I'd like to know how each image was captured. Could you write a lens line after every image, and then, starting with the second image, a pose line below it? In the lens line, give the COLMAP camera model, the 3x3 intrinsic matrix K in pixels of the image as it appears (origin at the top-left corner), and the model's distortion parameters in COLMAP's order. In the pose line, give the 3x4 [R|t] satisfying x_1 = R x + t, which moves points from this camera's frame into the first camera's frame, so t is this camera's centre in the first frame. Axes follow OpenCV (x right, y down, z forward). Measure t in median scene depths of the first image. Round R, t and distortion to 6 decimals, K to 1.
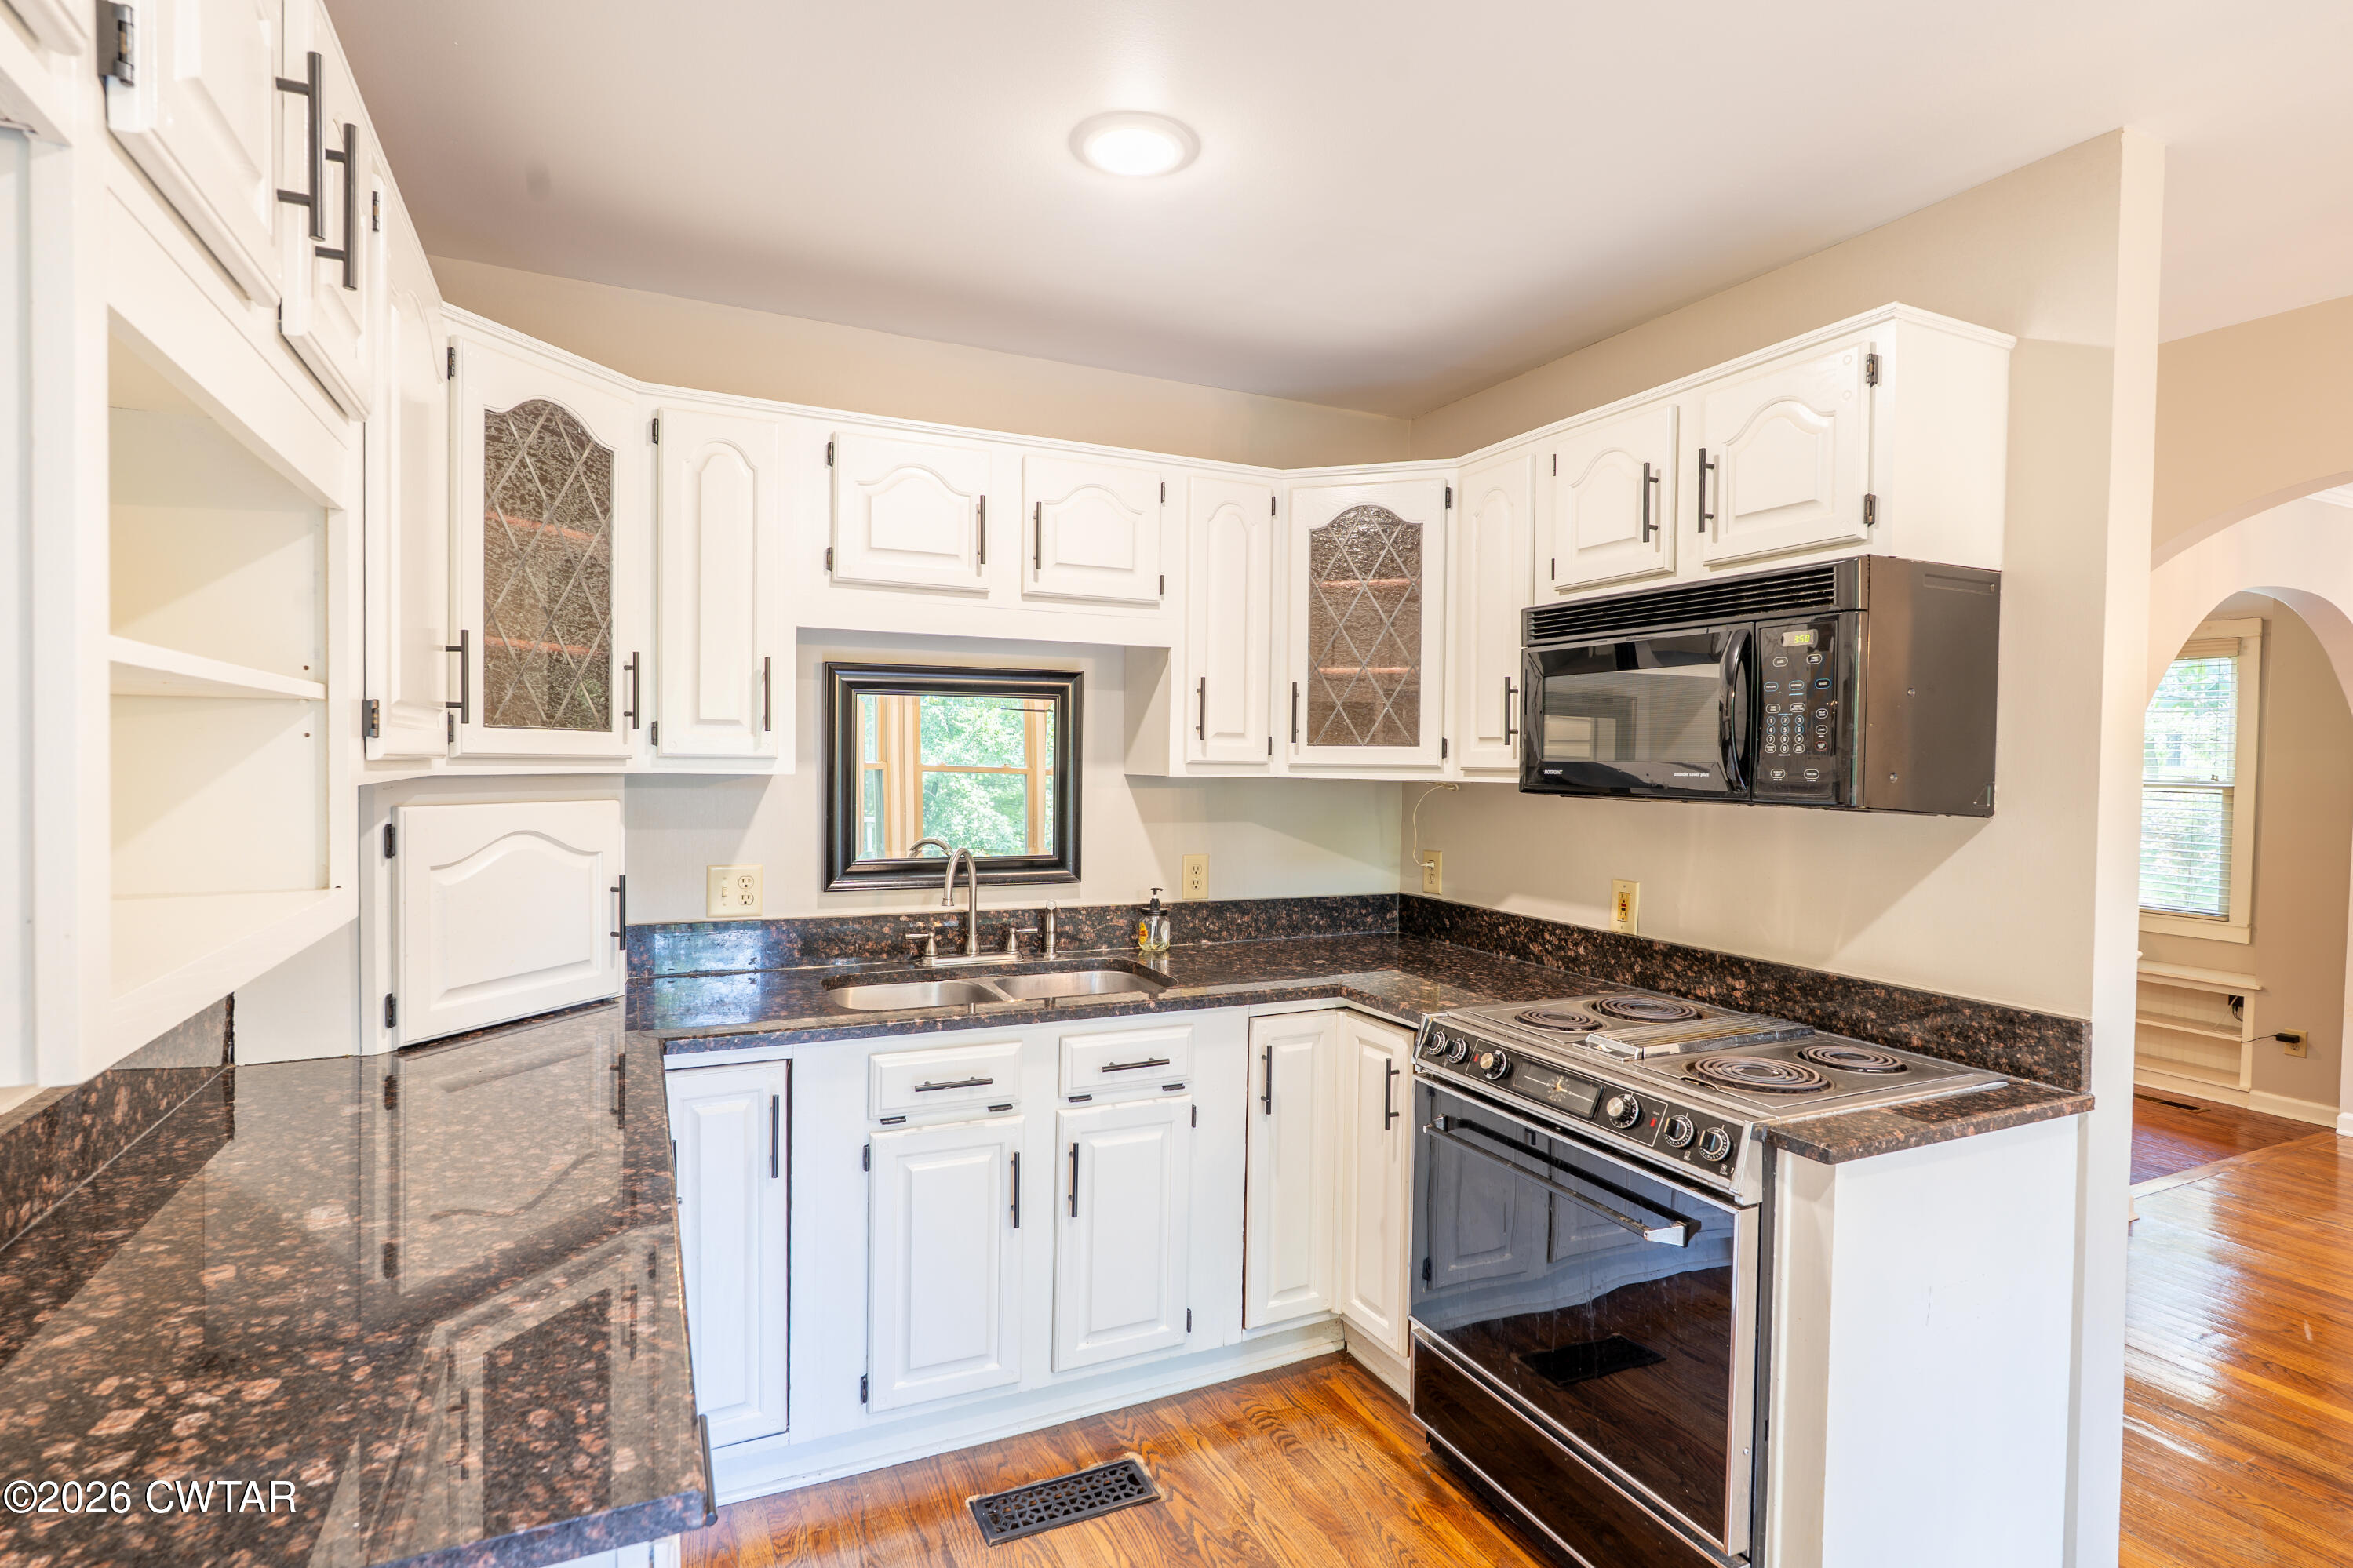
lens RADIAL K [[1154.3, 0, 1175.7], [0, 1154.3, 790.2], [0, 0, 1]] dist [-0.001619, -0.000326]
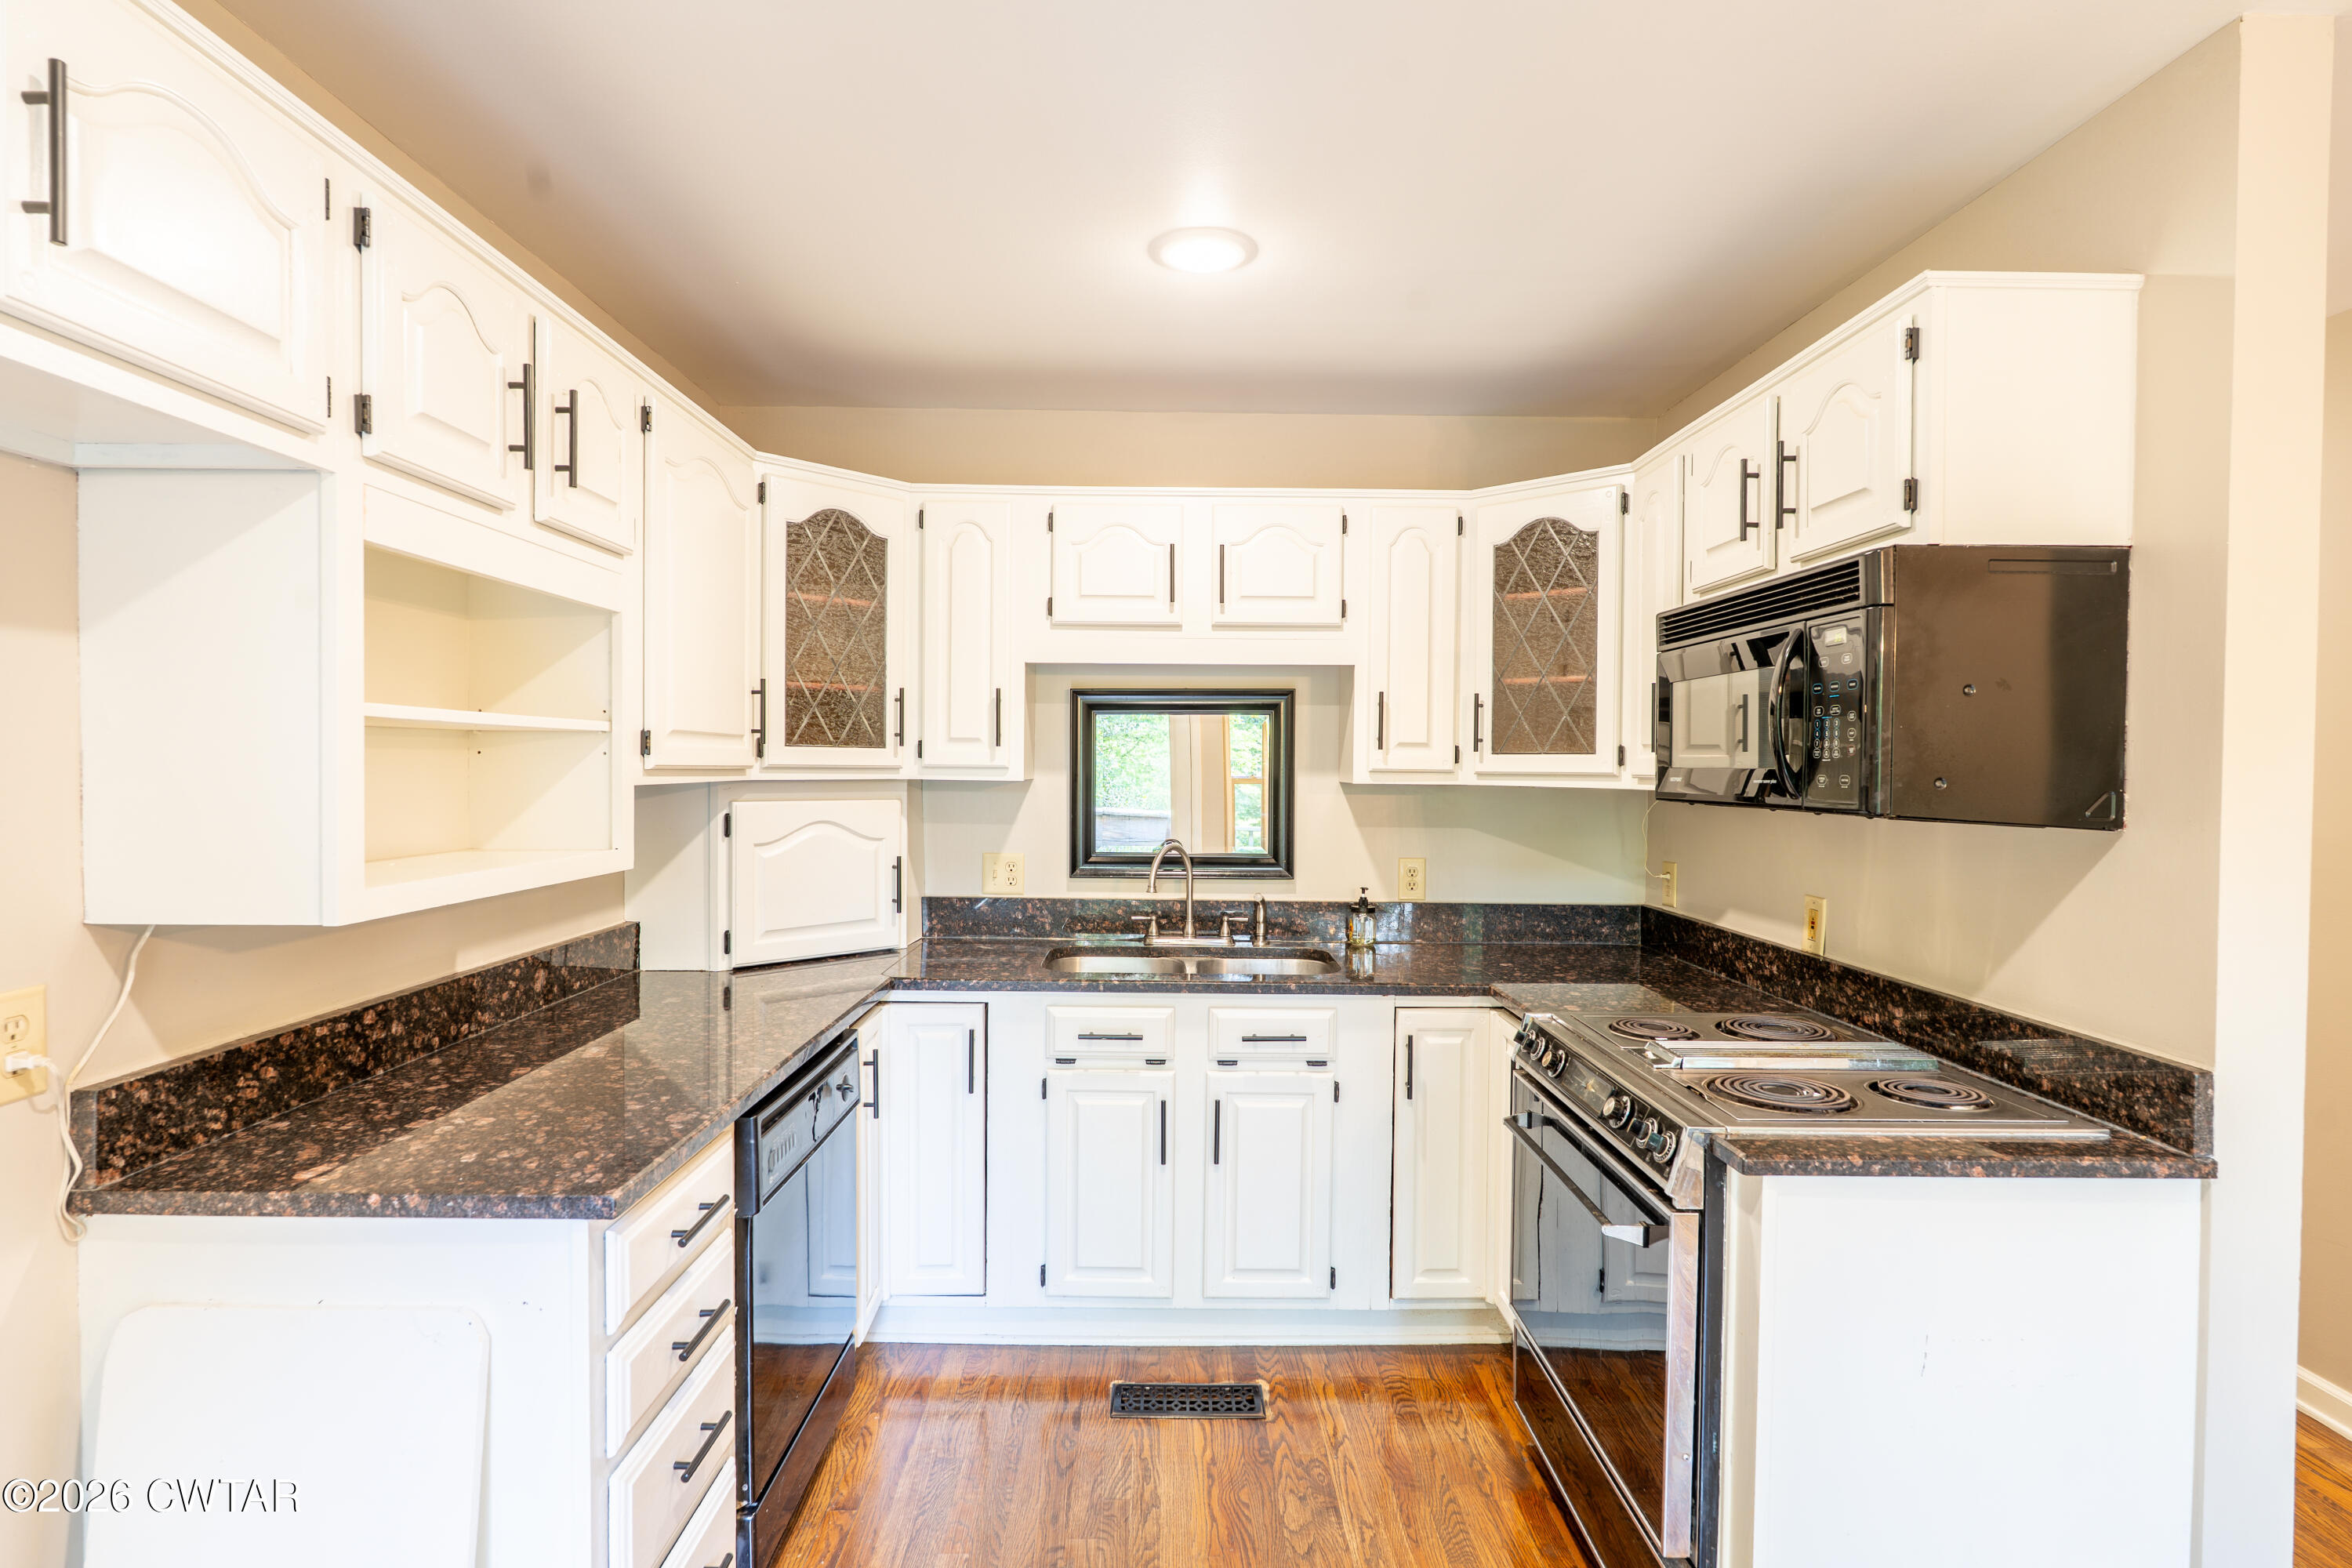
lens RADIAL K [[1153.9, 0, 1177.0], [0, 1153.9, 790.3], [0, 0, 1]] dist [-0.001619, -0.000326]
pose [[0.908183, 0.004641, -0.418548, 0.372616], [-0.008476, 0.999937, -0.007304, 0.004842], [0.418488, 0.010181, 0.908165, -0.071169]]
